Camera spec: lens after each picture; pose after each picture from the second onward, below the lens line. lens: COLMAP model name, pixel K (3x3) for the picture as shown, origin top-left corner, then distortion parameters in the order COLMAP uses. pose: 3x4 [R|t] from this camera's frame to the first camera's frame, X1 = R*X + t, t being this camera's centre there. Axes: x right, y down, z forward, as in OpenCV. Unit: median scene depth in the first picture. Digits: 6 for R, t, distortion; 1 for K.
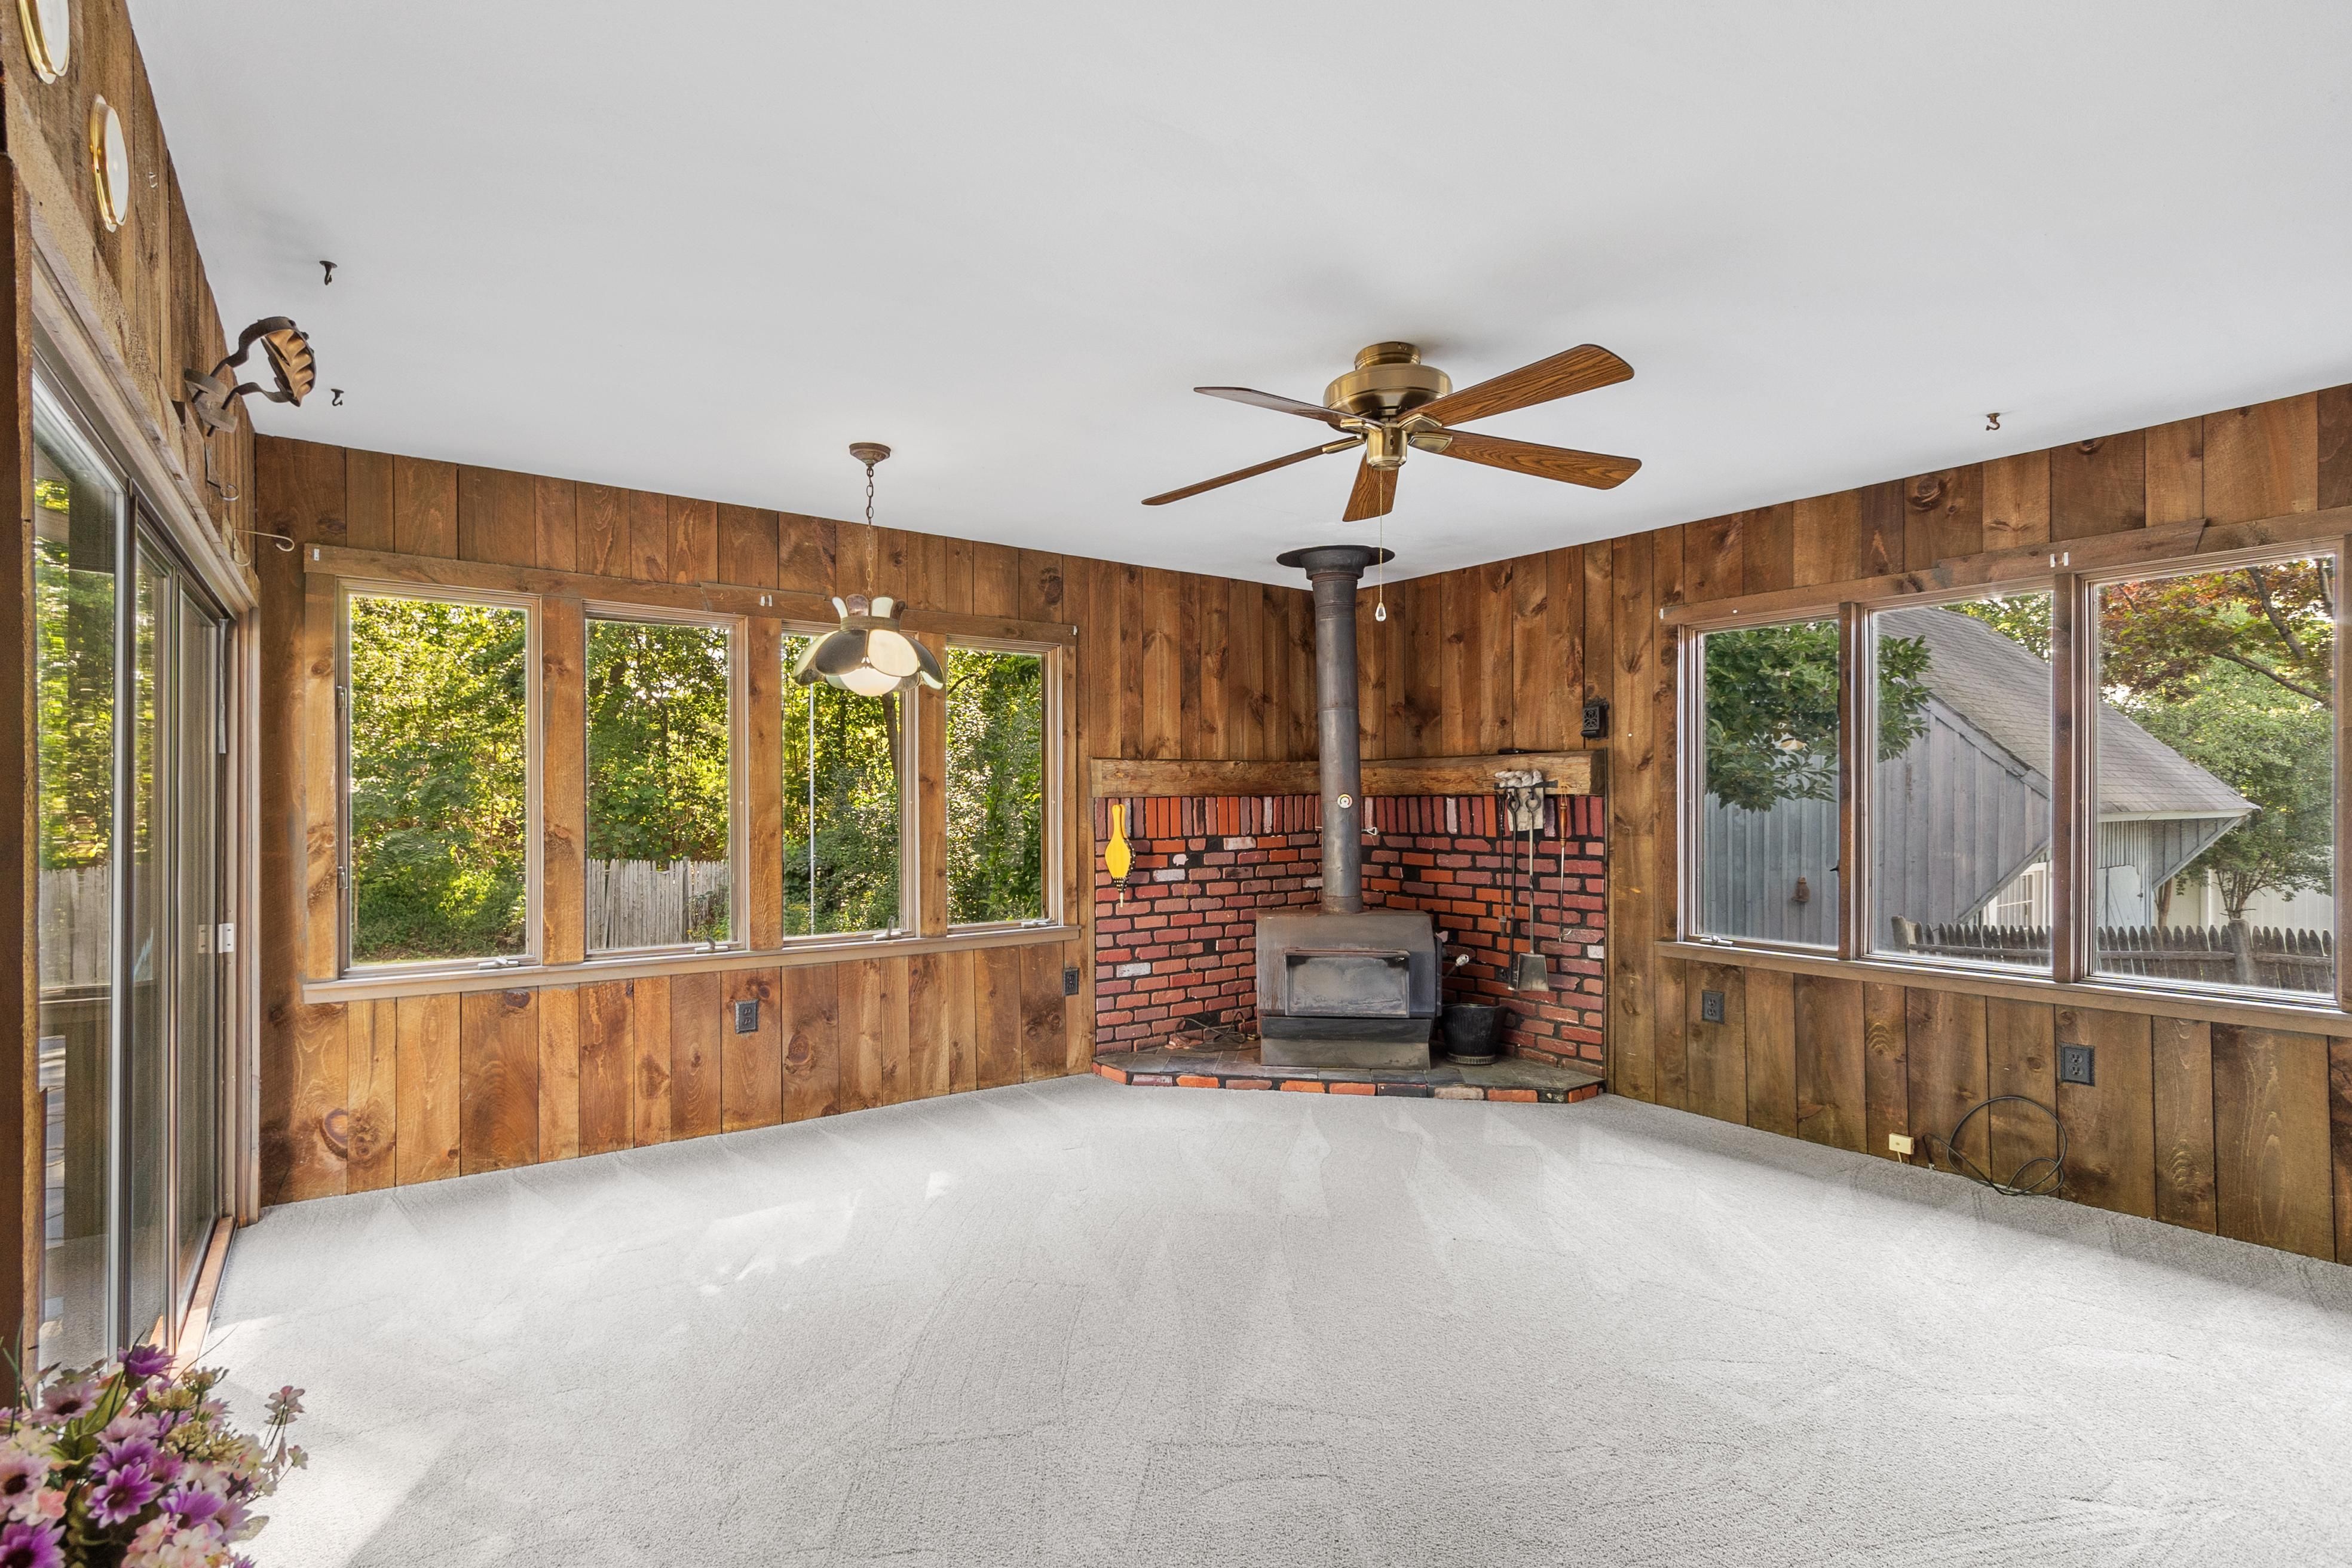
lens RADIAL K [[1101.2, 0, 1124.7], [0, 1101.2, 792.7], [0, 0, 1]] dist [0.010690, 0.000199]
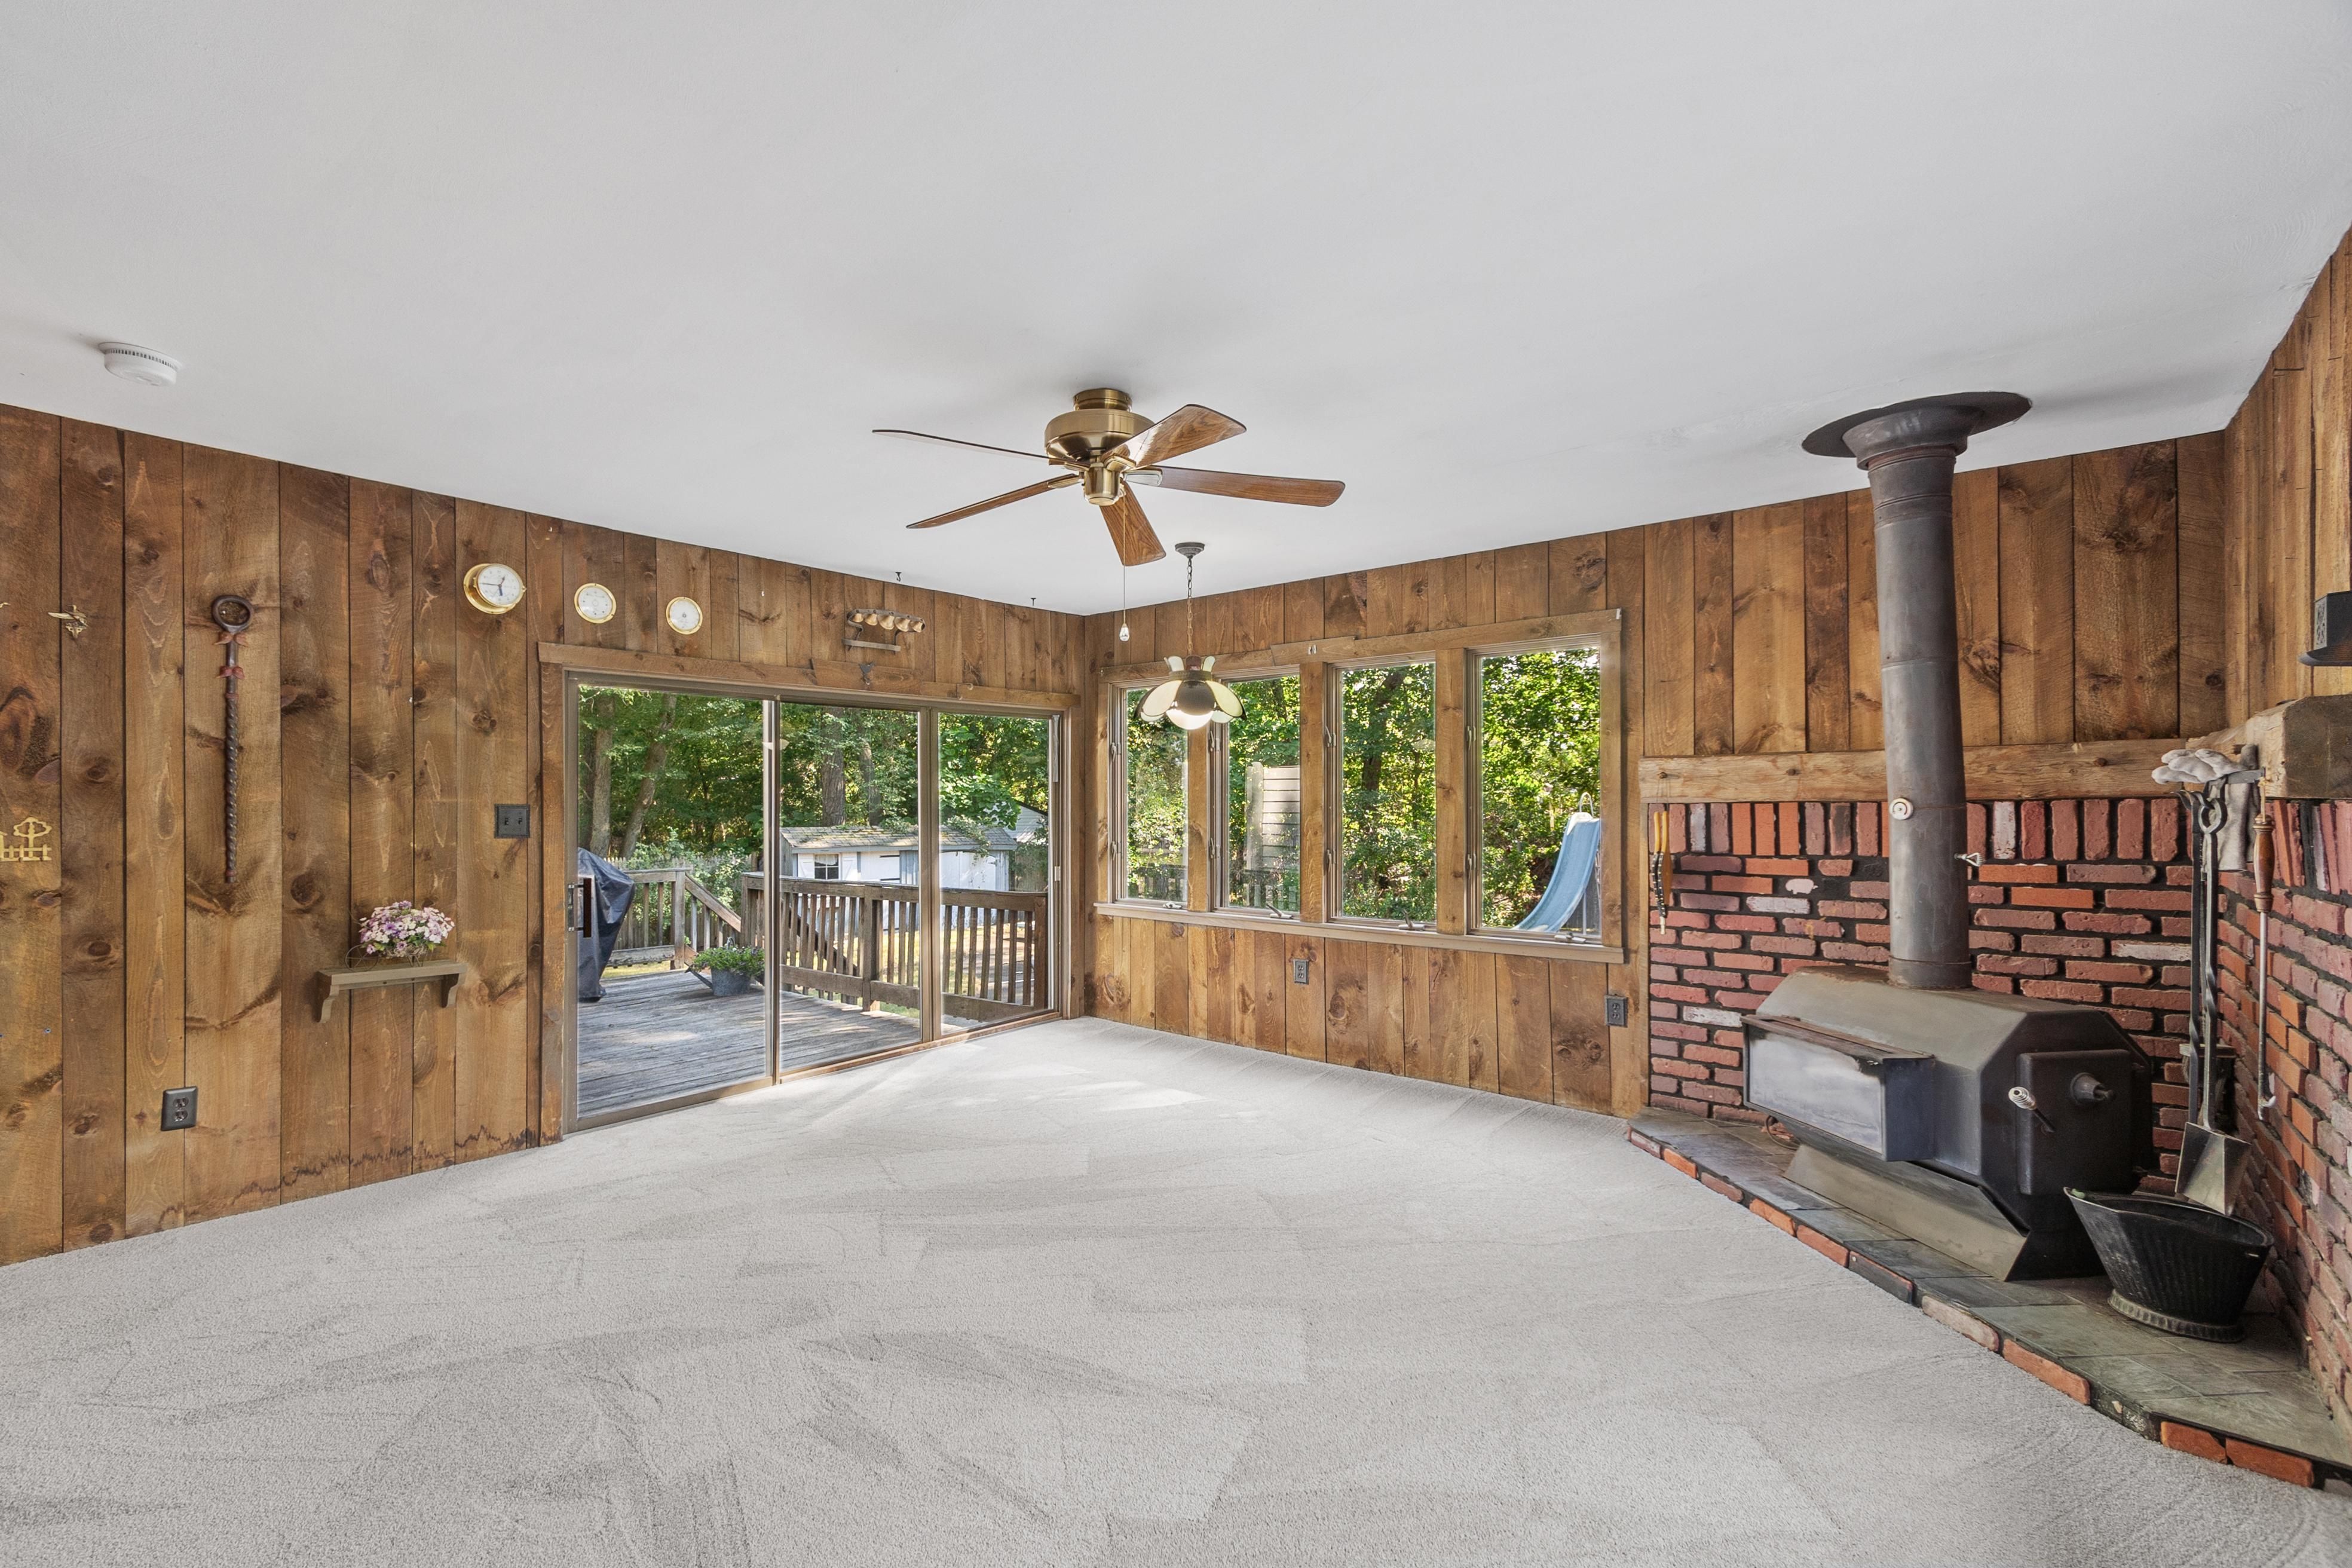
lens RADIAL K [[1021.0, 0, 1122.0], [0, 1021.0, 792.0], [0, 0, 1]] dist [0.002222, -0.000561]
pose [[0.255073, -0.009768, -0.966872, 0.682079], [0.007134, 0.999941, -0.008220, -0.000457], [0.966895, -0.004801, 0.255128, 0.431220]]
